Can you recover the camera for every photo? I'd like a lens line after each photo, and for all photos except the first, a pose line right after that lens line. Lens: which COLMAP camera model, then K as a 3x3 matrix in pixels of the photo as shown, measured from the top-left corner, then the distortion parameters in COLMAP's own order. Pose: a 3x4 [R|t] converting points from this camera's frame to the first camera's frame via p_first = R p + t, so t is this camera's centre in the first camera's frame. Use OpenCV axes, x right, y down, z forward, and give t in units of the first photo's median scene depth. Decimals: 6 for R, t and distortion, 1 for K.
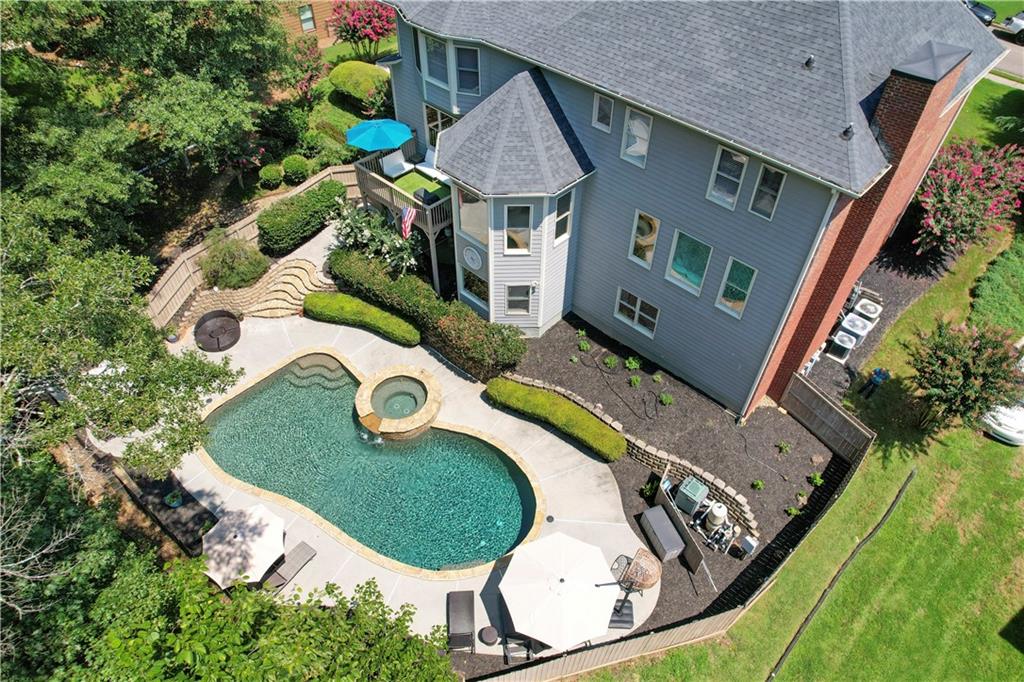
lens RADIAL K [[655.2, 0, 518.1], [0, 655.2, 342.2], [0, 0, 1]] dist [-0.086971, 0.081151]
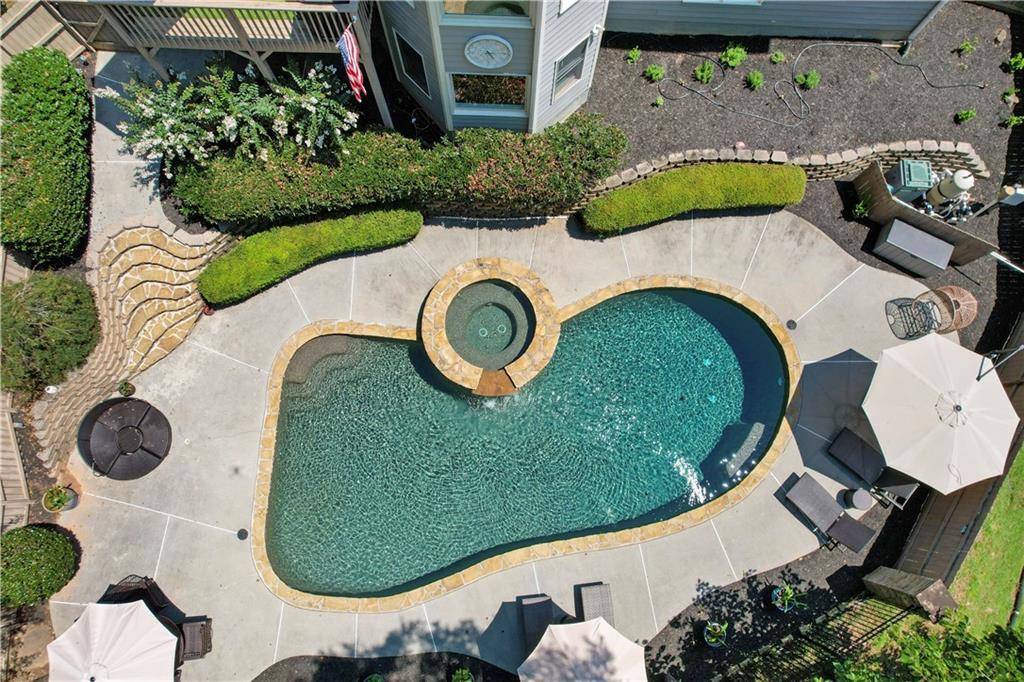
lens RADIAL K [[661.3, 0, 516.2], [0, 661.3, 346.0], [0, 0, 1]] dist [-0.088517, 0.080619]
pose [[0.750315, -0.647046, 0.135494, -0.291780], [0.477165, 0.671930, 0.566413, -0.270645], [-0.457537, -0.360335, 0.812907, 0.521847]]
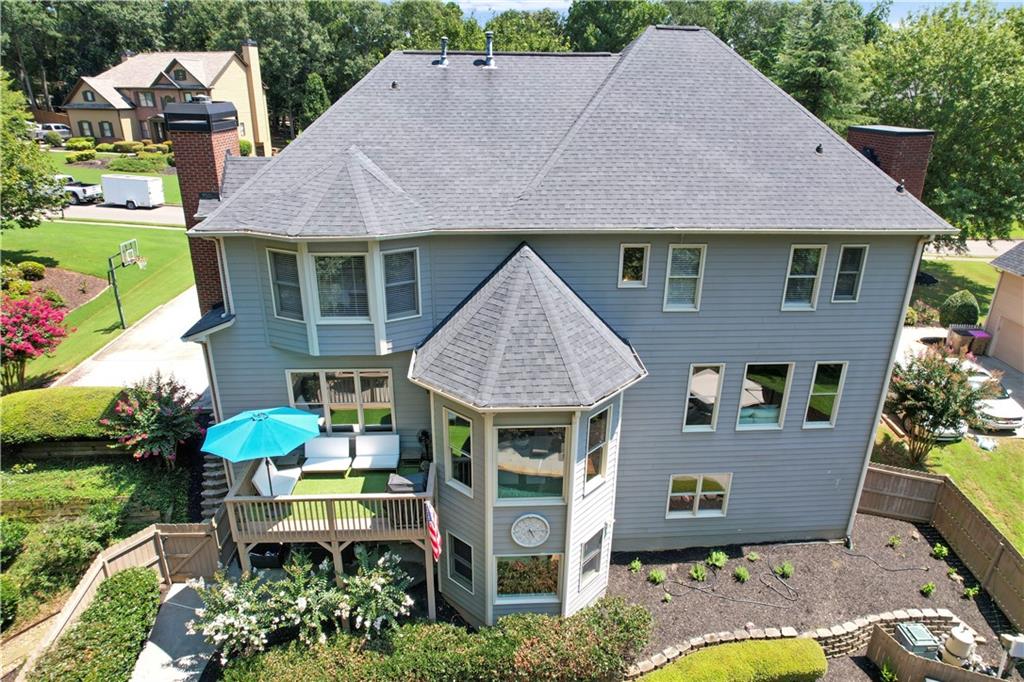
lens RADIAL K [[655.2, 0, 518.1], [0, 655.2, 342.2], [0, 0, 1]] dist [-0.086971, 0.081151]
pose [[0.684430, -0.273027, 0.676027, -0.490439], [0.527343, 0.825673, -0.200434, -0.170302], [-0.503453, 0.493681, 0.709093, 0.493108]]
